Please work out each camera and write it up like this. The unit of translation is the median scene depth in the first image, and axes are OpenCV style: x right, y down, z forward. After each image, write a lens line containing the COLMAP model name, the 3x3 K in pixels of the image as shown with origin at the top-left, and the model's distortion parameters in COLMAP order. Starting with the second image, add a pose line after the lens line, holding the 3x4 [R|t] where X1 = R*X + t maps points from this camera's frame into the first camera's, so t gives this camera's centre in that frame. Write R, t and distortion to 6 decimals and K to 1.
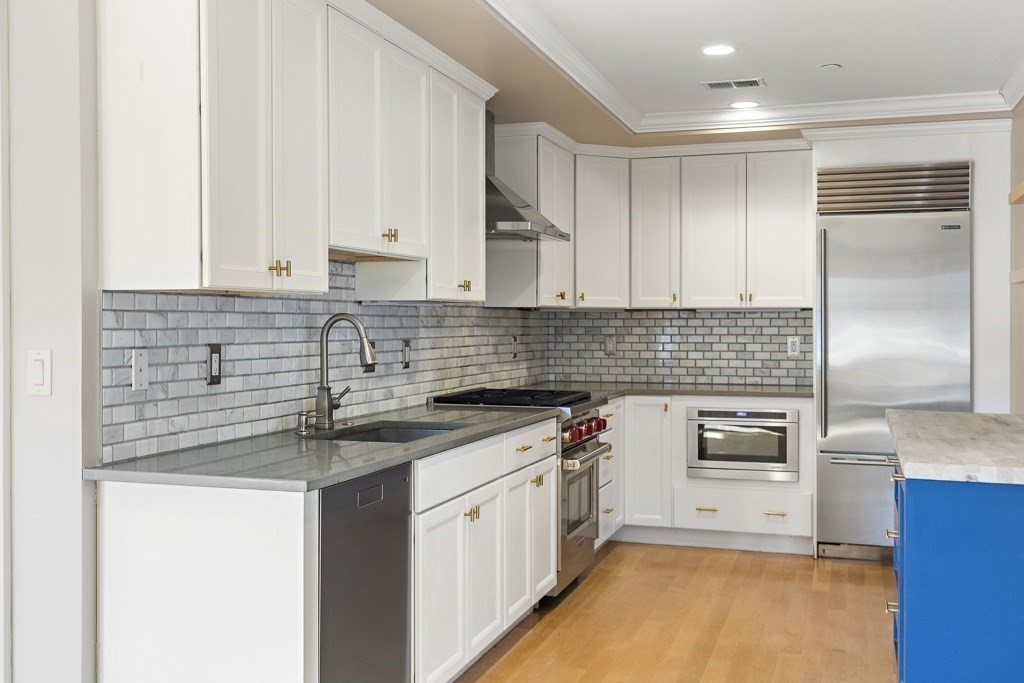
lens RADIAL K [[1014.7, 0, 507.7], [0, 1014.7, 320.5], [0, 0, 1]] dist [0.012378, 0.005776]
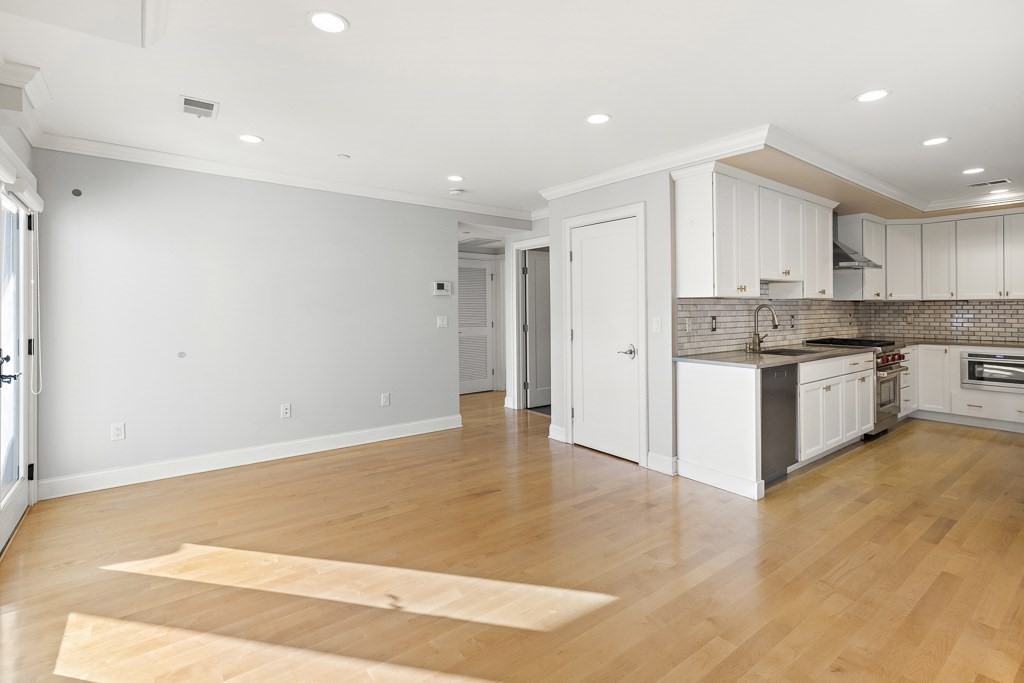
lens RADIAL K [[487.8, 0, 508.5], [0, 487.8, 305.7], [0, 0, 1]] dist [0.004130, 0.000137]
pose [[0.819710, -0.005863, -0.572748, 0.008032], [0.004890, 0.999983, -0.003239, -0.002585], [0.572758, -0.000146, 0.819725, -0.276327]]
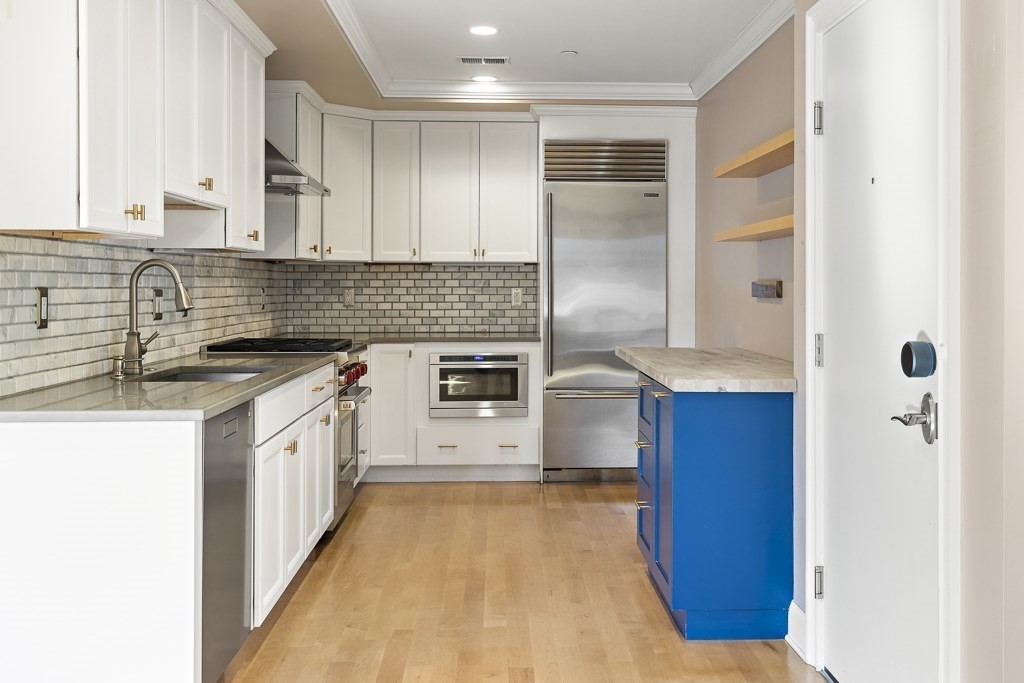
lens RADIAL K [[1048.2, 0, 512.9], [0, 1048.2, 281.3], [0, 0, 1]] dist [0.016495, 0.006506]
pose [[0.932091, 0.002765, 0.362213, -0.163732], [-0.001595, 0.999992, -0.003531, 0.014123], [-0.362220, 0.002714, 0.932089, -0.084720]]
